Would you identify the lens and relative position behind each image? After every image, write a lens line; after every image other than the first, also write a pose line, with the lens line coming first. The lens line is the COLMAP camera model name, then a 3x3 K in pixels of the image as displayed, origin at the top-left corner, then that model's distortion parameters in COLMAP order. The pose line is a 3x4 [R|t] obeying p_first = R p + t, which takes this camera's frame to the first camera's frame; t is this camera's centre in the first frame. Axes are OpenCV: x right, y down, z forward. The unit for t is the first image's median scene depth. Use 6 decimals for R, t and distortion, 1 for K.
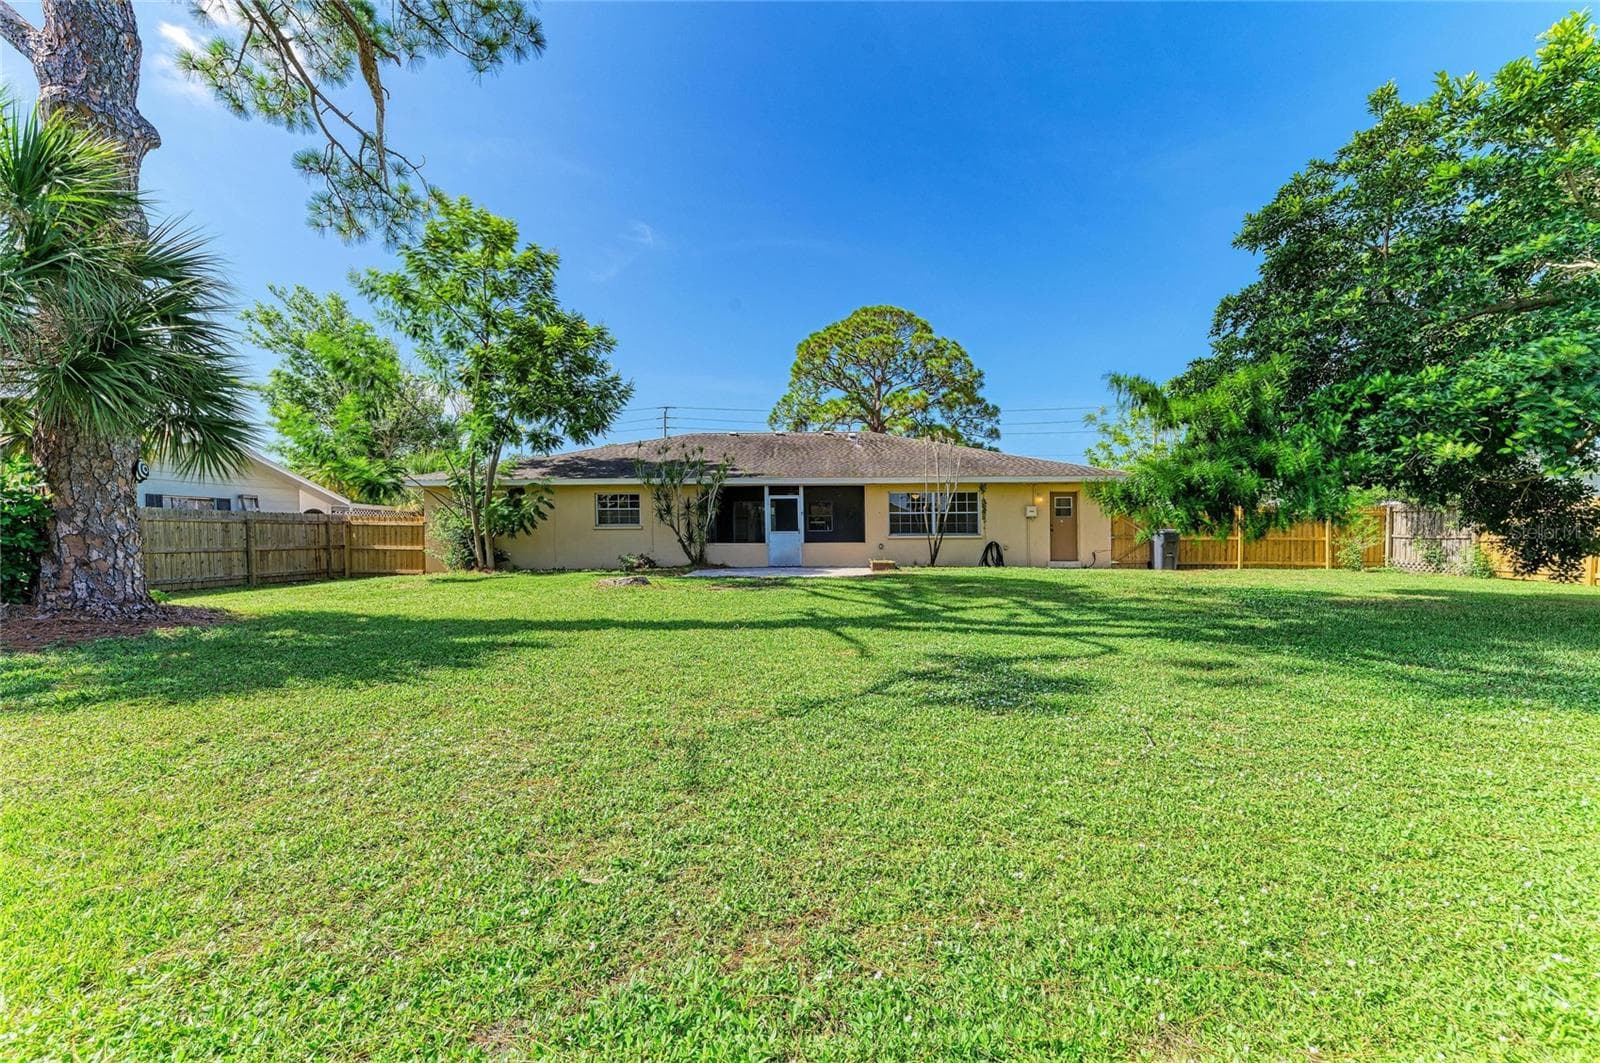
lens RADIAL K [[634.0, 0, 801.5], [0, 634.0, 535.4], [0, 0, 1]] dist [0.002182, 0.000357]
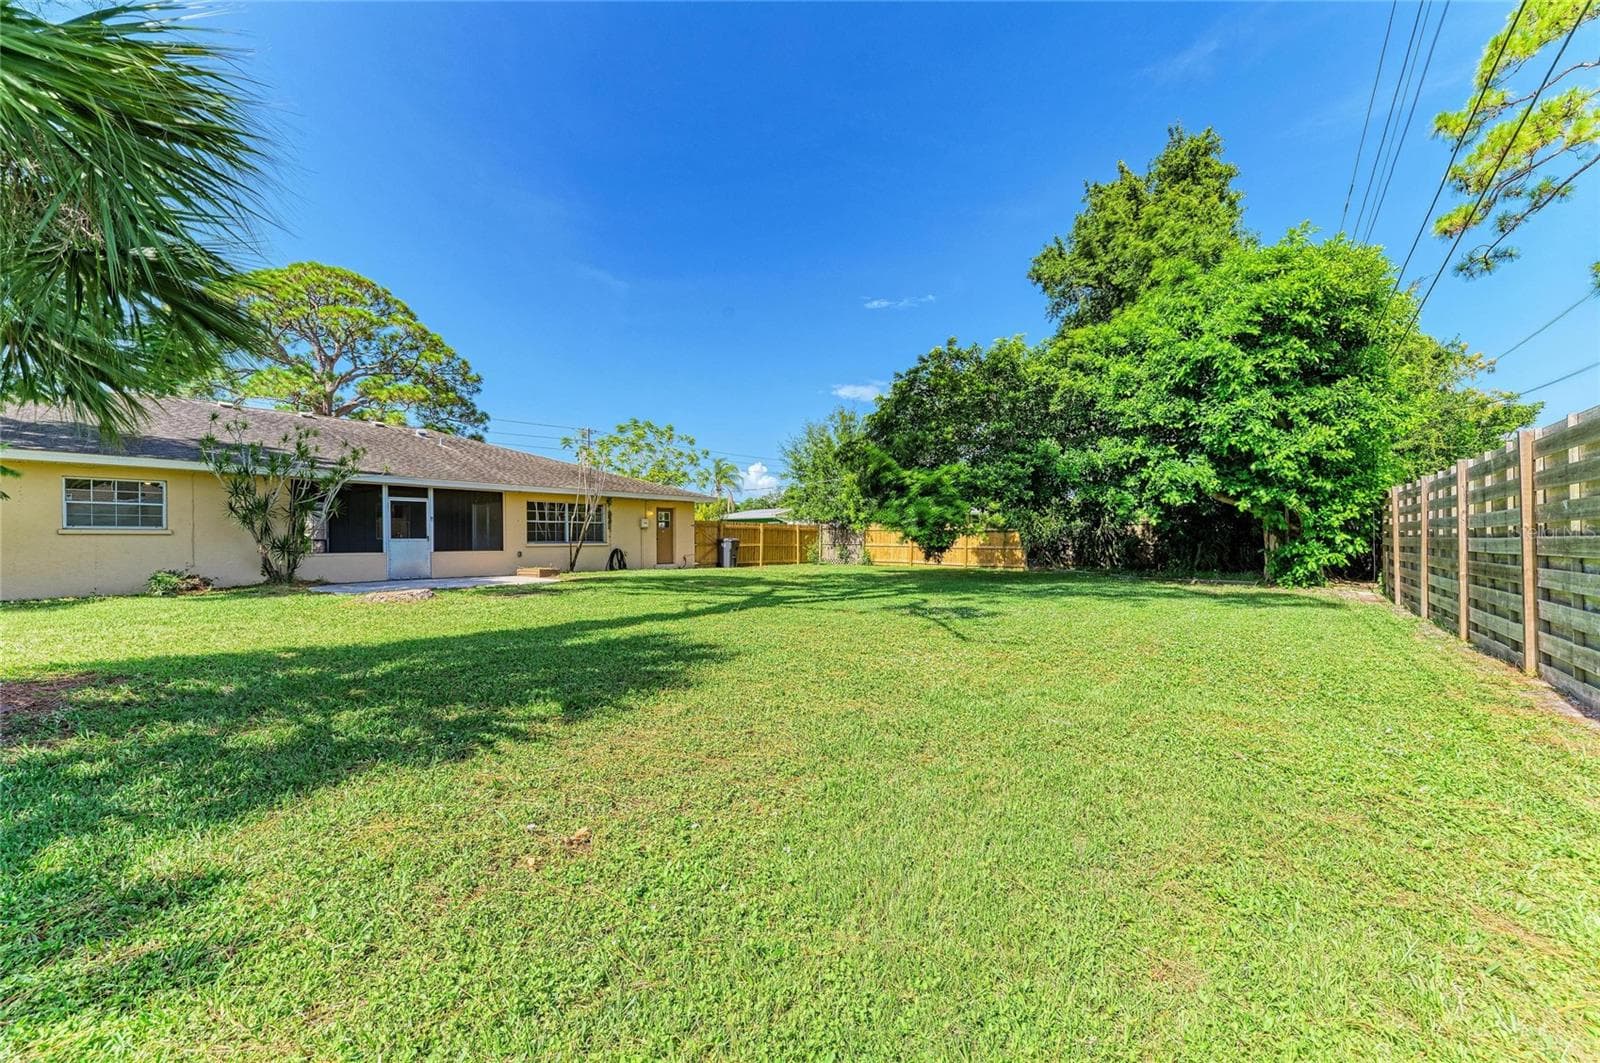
lens RADIAL K [[634.0, 0, 798.1], [0, 634.0, 529.4], [0, 0, 1]] dist [0.002182, 0.000357]
pose [[0.596487, 0.016798, 0.802447, -0.415001], [0.002662, 0.999734, -0.022907, 0.002466], [-0.802619, 0.015799, 0.596283, 0.050103]]
